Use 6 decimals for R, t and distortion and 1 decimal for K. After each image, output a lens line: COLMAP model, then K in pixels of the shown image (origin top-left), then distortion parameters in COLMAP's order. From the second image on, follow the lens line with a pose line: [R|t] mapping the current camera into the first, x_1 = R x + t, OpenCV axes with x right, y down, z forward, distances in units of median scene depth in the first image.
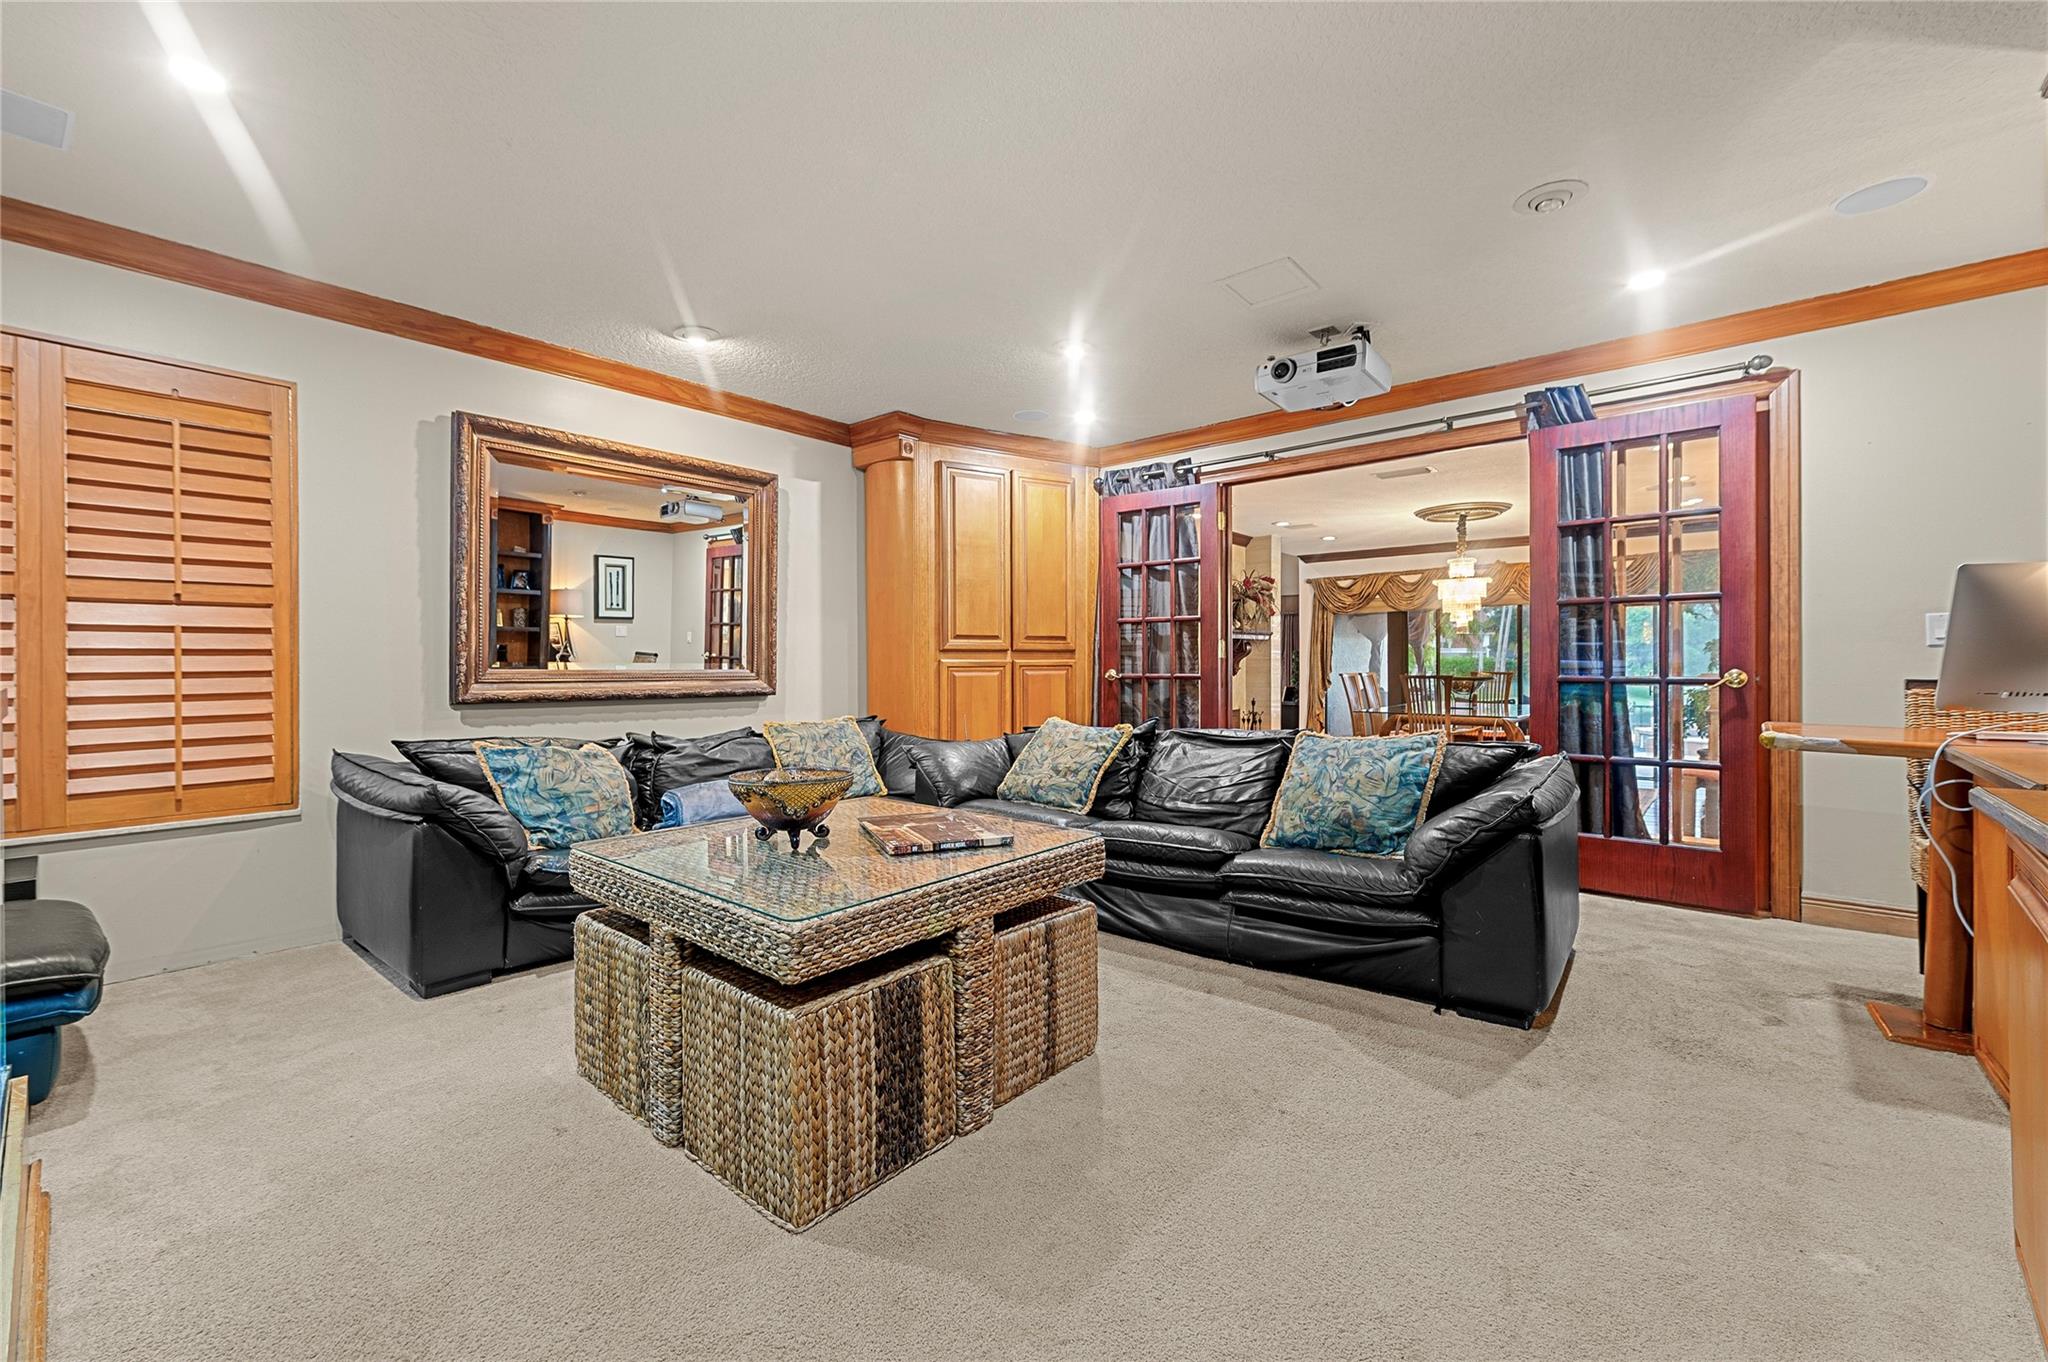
lens RADIAL K [[824.9, 0, 1028.4], [0, 824.9, 654.9], [0, 0, 1]] dist [0.000348, 0.000010]
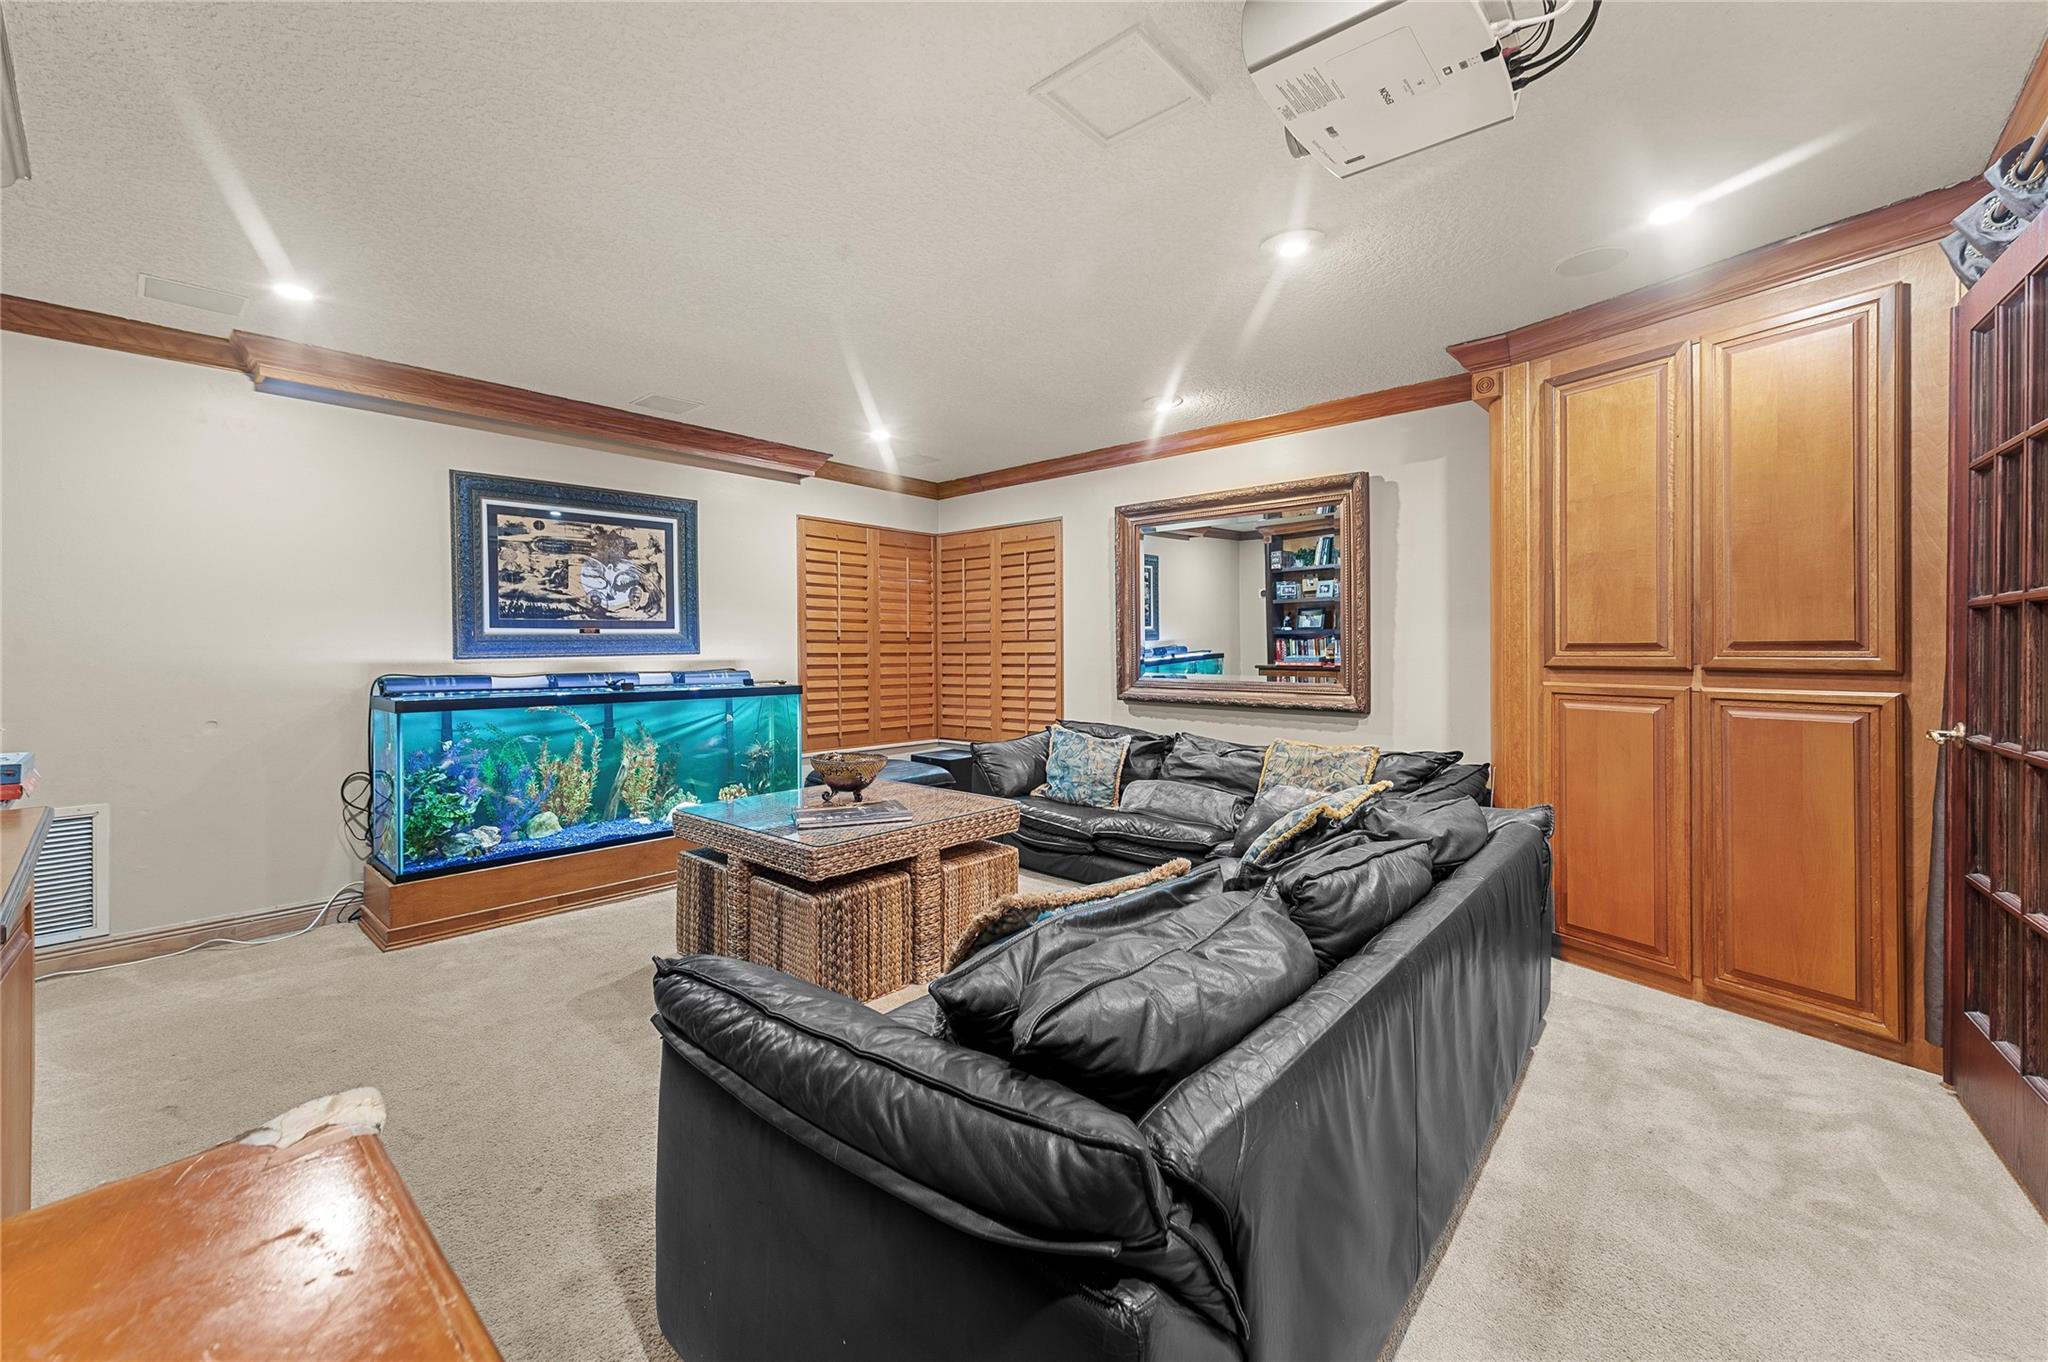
lens RADIAL K [[824.9, 0, 1028.4], [0, 824.9, 654.9], [0, 0, 1]] dist [0.000348, 0.000010]
pose [[-0.018262, 0.011388, -0.999768, 0.615068], [0.011556, 0.999871, 0.011179, -0.031046], [0.999766, -0.011350, -0.018391, 0.651489]]
